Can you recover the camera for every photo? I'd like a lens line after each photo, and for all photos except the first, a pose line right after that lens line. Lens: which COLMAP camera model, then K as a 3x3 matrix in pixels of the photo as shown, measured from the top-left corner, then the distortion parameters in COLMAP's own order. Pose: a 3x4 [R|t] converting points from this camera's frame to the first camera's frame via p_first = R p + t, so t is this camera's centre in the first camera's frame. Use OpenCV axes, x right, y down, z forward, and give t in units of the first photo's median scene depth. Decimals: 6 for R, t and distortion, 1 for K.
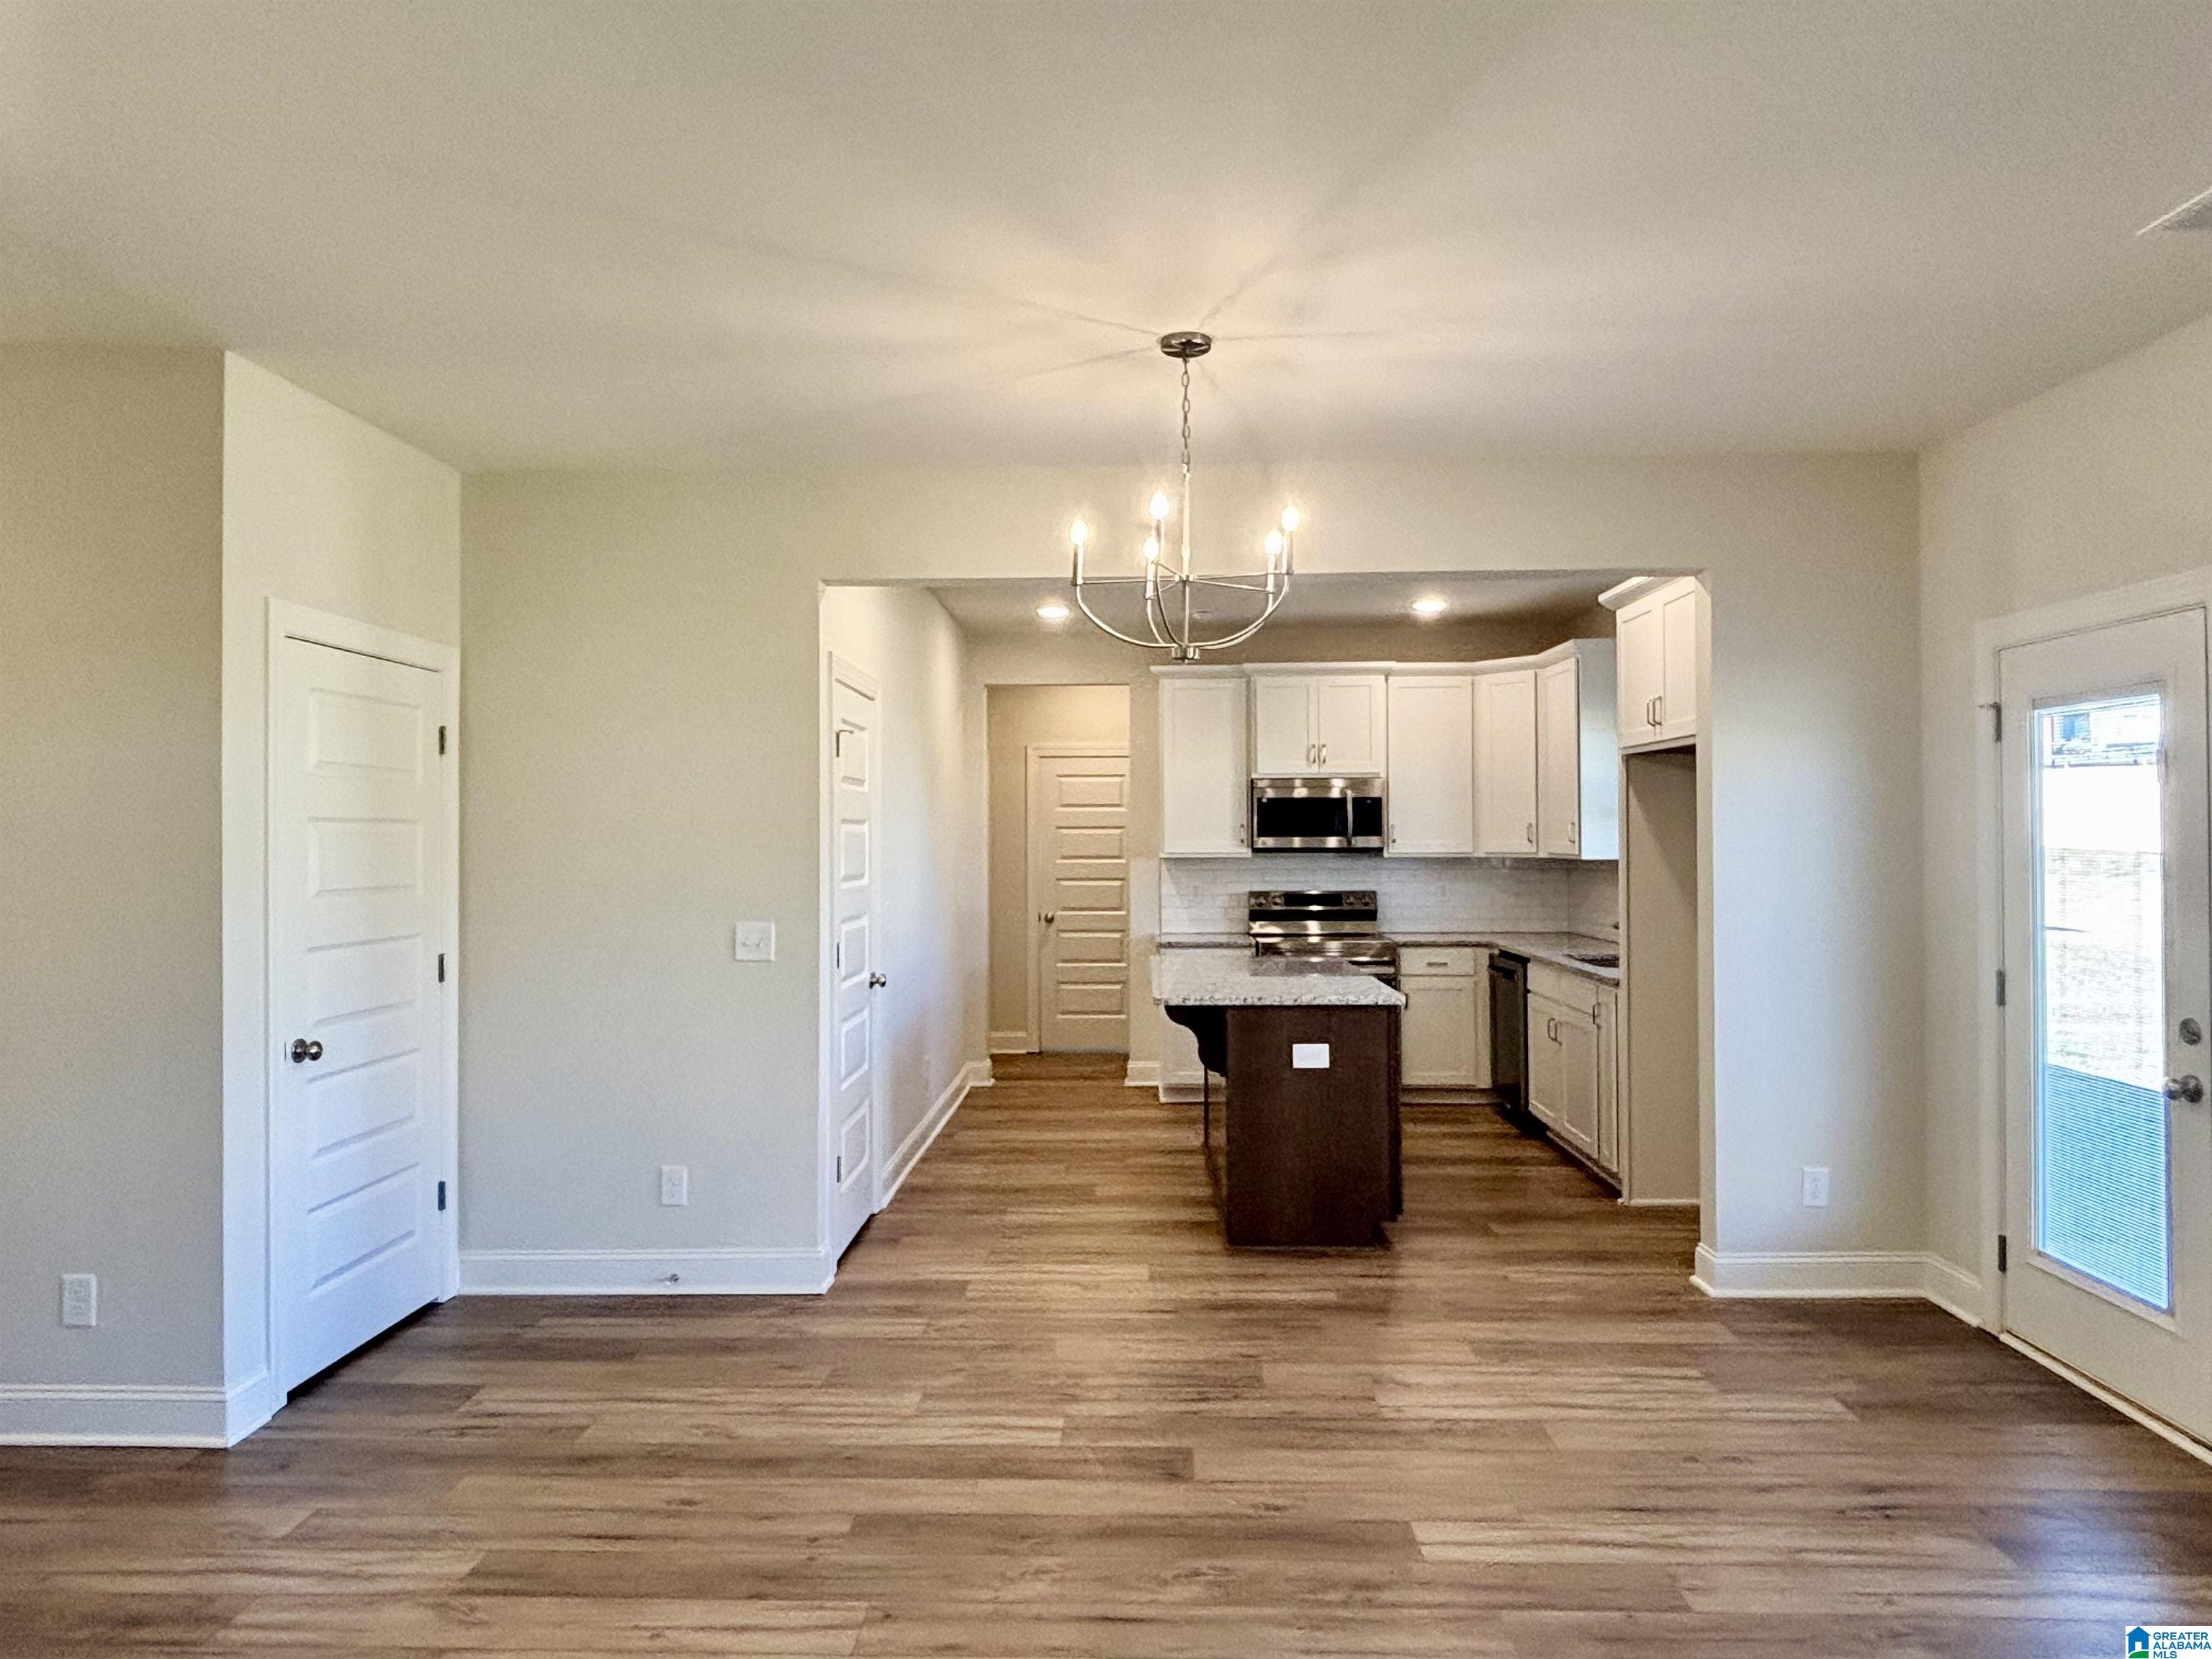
lens RADIAL K [[1392.1, 0, 1091.1], [0, 1392.1, 823.0], [0, 0, 1]] dist [0.018896, -0.017274]
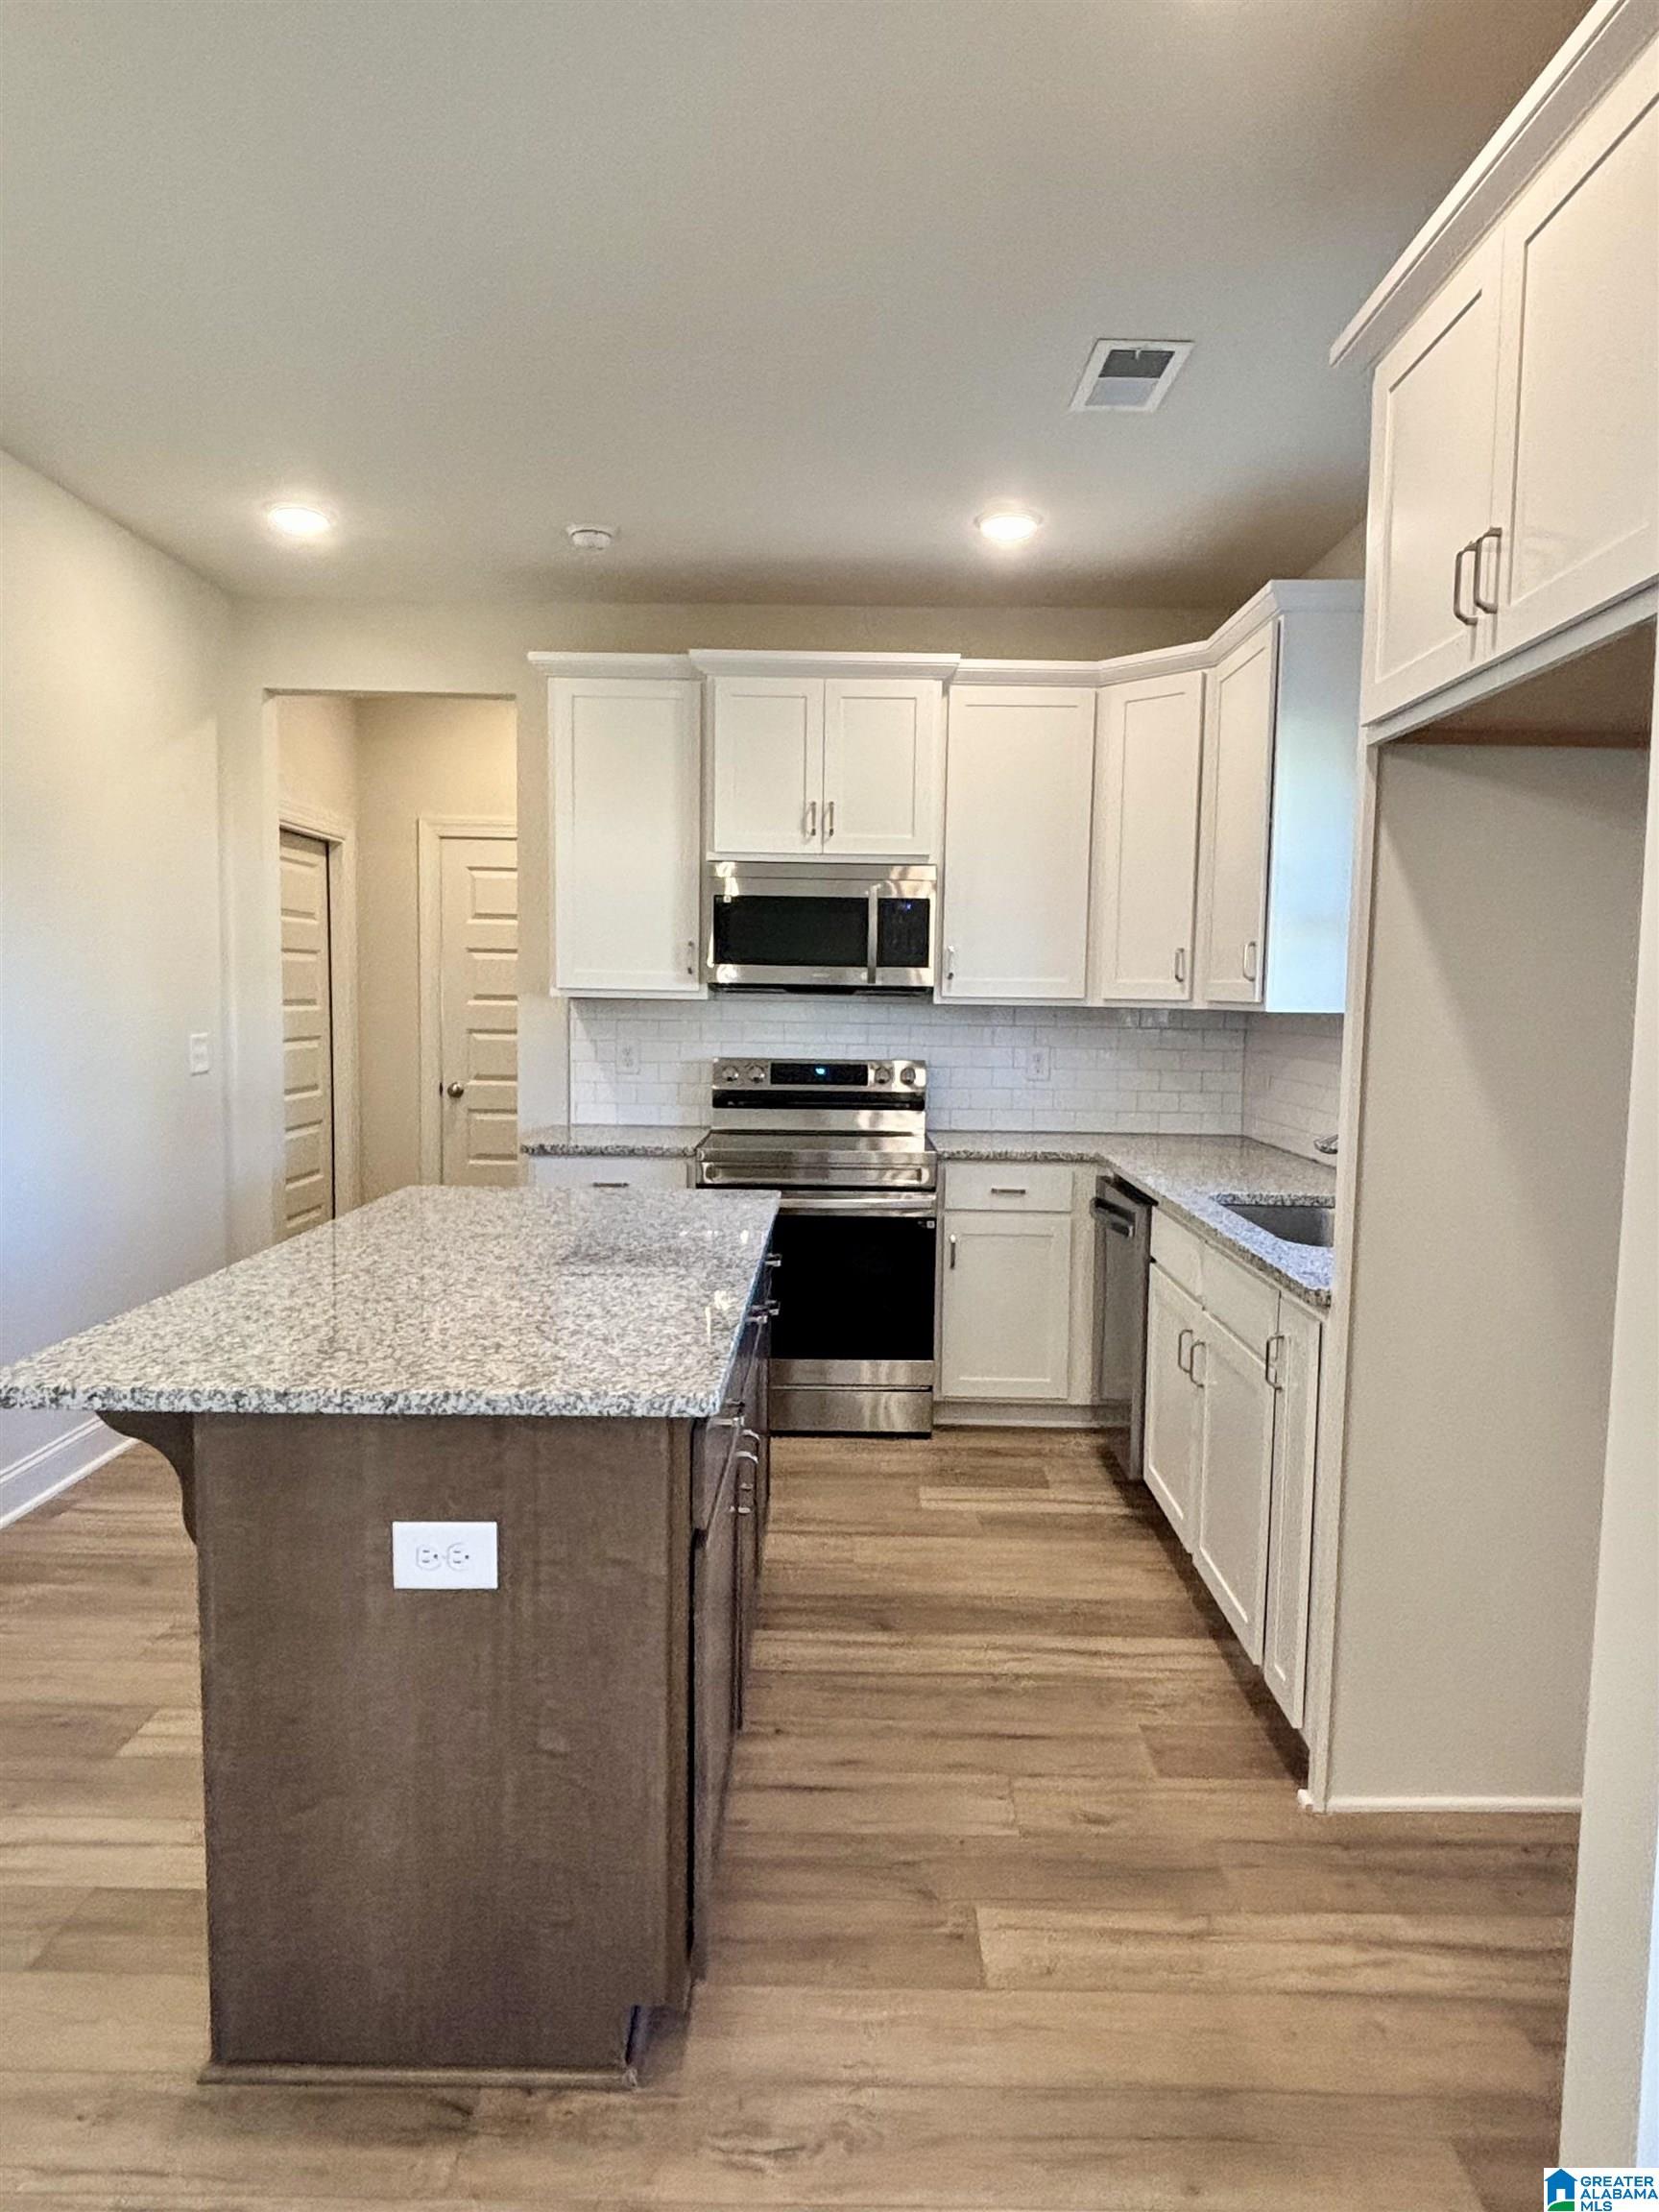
lens RADIAL K [[1392.1, 0, 840.7], [0, 1392.1, 1114.3], [0, 0, 1]] dist [0.018896, -0.017274]
pose [[0.999211, 0.018007, 0.035390, 0.154969], [-0.021397, 0.994968, 0.097881, 0.014714], [-0.033449, -0.098561, 0.994569, 0.426813]]
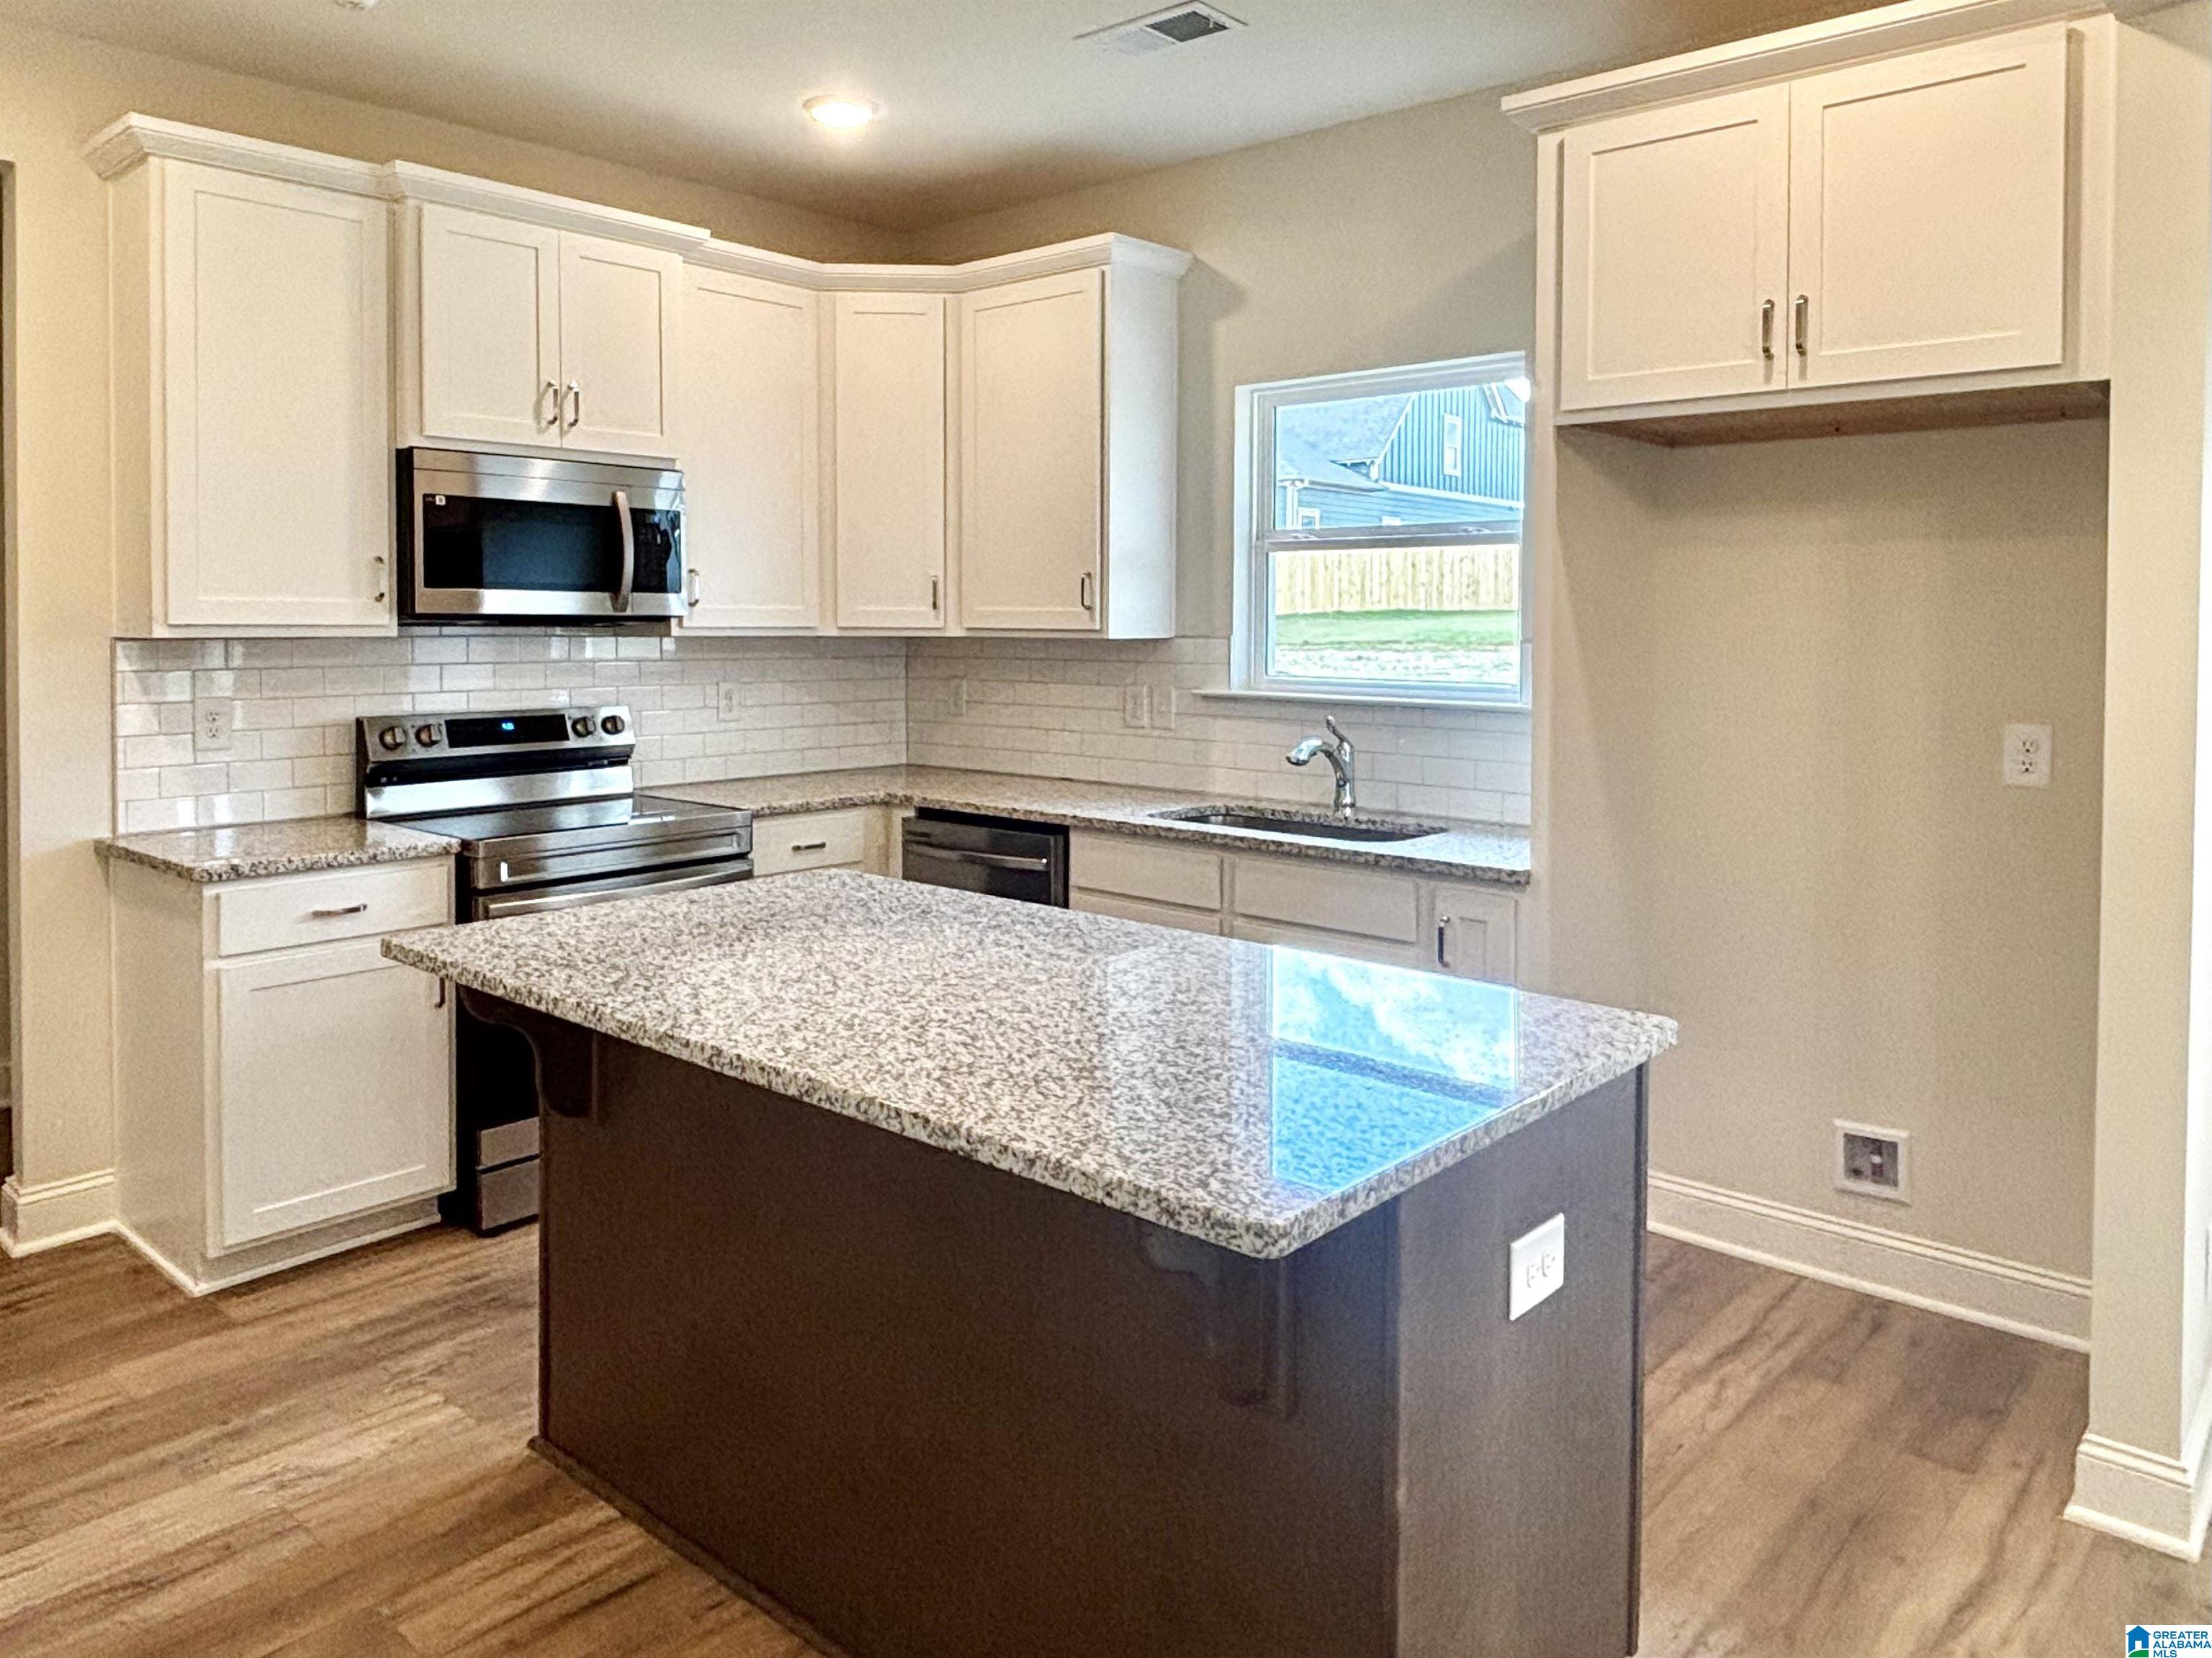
lens RADIAL K [[1531.4, 0, 1109.2], [0, 1531.4, 664.1], [0, 0, 1]] dist [0.006508, -0.010394]
pose [[0.642990, -0.014593, 0.765735, -0.103167], [-0.014774, 0.999396, 0.031452, 0.015644], [-0.765732, -0.031536, 0.642386, 0.550998]]
